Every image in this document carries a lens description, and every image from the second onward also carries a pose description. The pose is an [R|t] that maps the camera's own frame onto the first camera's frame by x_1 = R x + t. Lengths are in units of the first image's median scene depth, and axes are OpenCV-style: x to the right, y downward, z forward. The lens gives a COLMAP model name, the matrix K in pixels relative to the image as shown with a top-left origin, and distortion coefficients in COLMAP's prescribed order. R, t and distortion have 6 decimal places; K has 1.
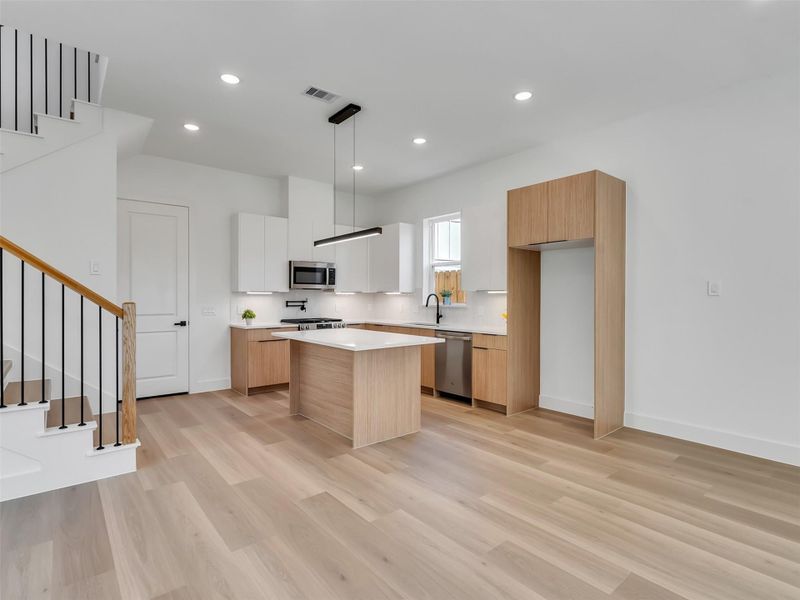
lens RADIAL K [[410.8, 0, 397.0], [0, 410.8, 297.8], [0, 0, 1]] dist [-0.000797, 0.001088]
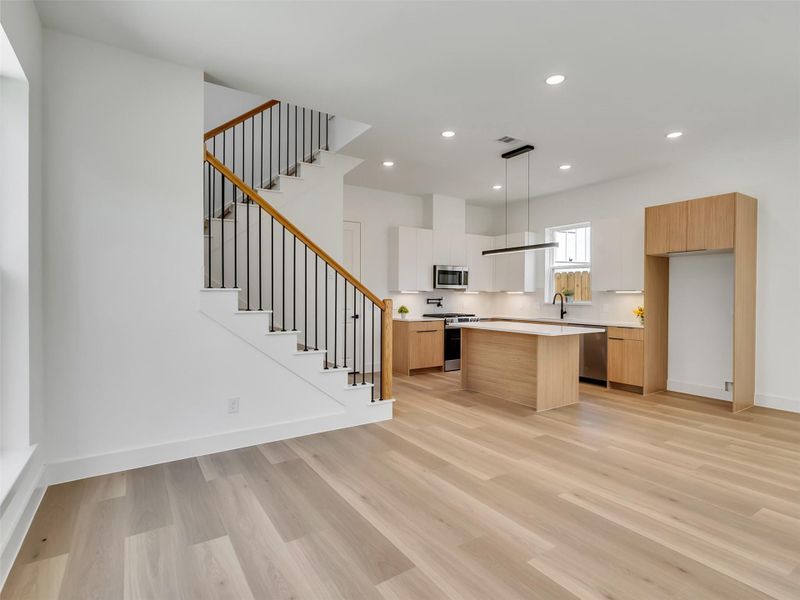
lens RADIAL K [[410.8, 0, 397.0], [0, 410.8, 297.8], [0, 0, 1]] dist [-0.000797, 0.001088]
pose [[0.993976, 0.003831, -0.109532, -0.296259], [-0.003372, 0.999985, 0.004381, 0.000063], [0.109547, -0.003985, 0.993974, -0.252690]]
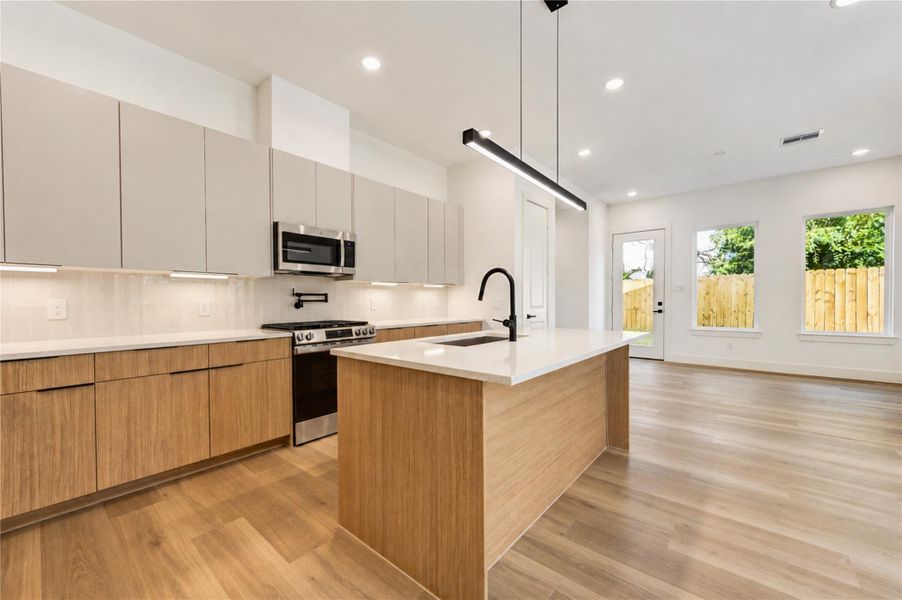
lens RADIAL K [[358.9, 0, 456.4], [0, 358.9, 305.0], [0, 0, 1]] dist [-0.001390, -0.000313]
pose [[0.987217, -0.012923, 0.158856, -0.113784], [0.012986, 0.999915, 0.000643, 0.036595], [-0.158851, 0.001428, 0.987302, 0.576418]]
